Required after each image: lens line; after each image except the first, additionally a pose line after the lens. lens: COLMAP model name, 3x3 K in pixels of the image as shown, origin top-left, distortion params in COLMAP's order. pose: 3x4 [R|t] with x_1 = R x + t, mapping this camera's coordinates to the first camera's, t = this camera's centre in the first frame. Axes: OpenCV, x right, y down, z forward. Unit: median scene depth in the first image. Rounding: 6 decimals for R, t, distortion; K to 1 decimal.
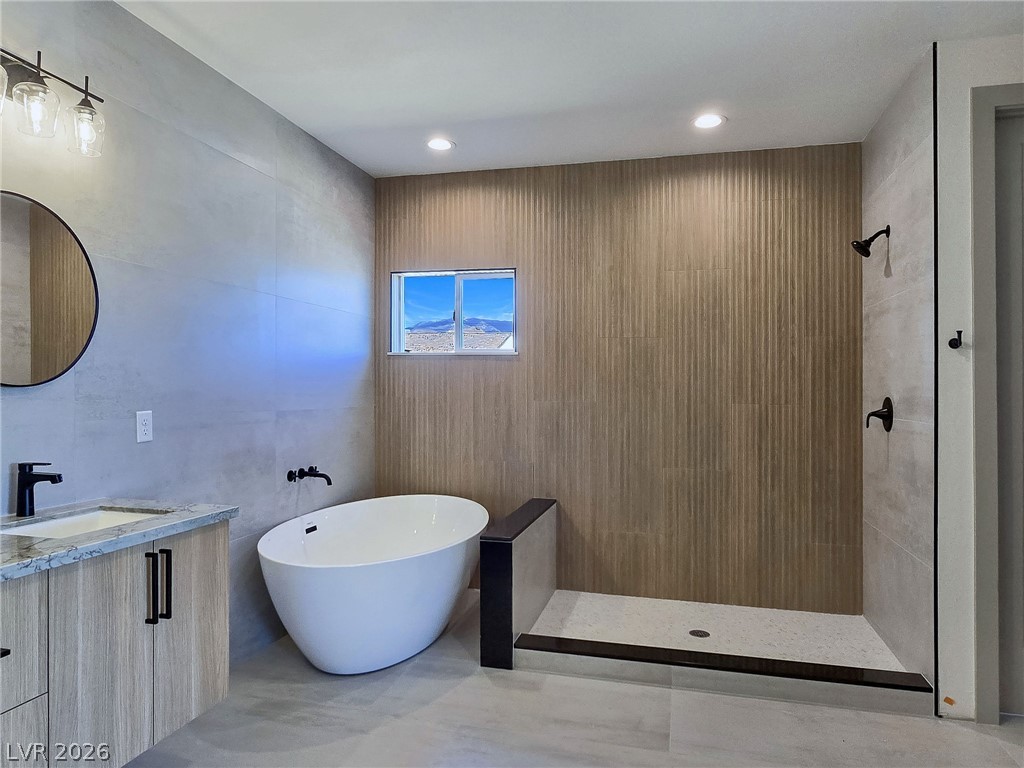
lens RADIAL K [[584.7, 0, 511.3], [0, 584.7, 390.3], [0, 0, 1]] dist [-0.000471, 0.000386]
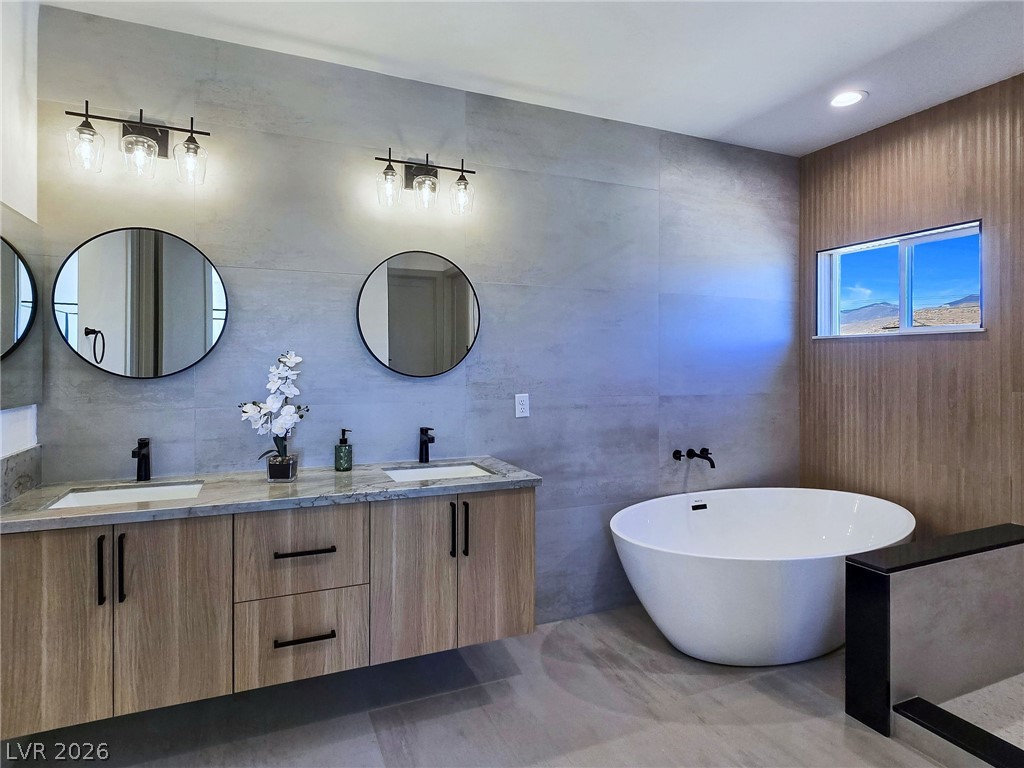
lens RADIAL K [[511.1, 0, 511.1], [0, 511.1, 371.7], [0, 0, 1]] dist [-0.000876, -0.001265]
pose [[0.661665, 0.000517, -0.749799, 0.139096], [-0.001773, 0.999998, -0.000875, -0.008798], [0.749797, 0.001908, 0.661665, 0.129287]]
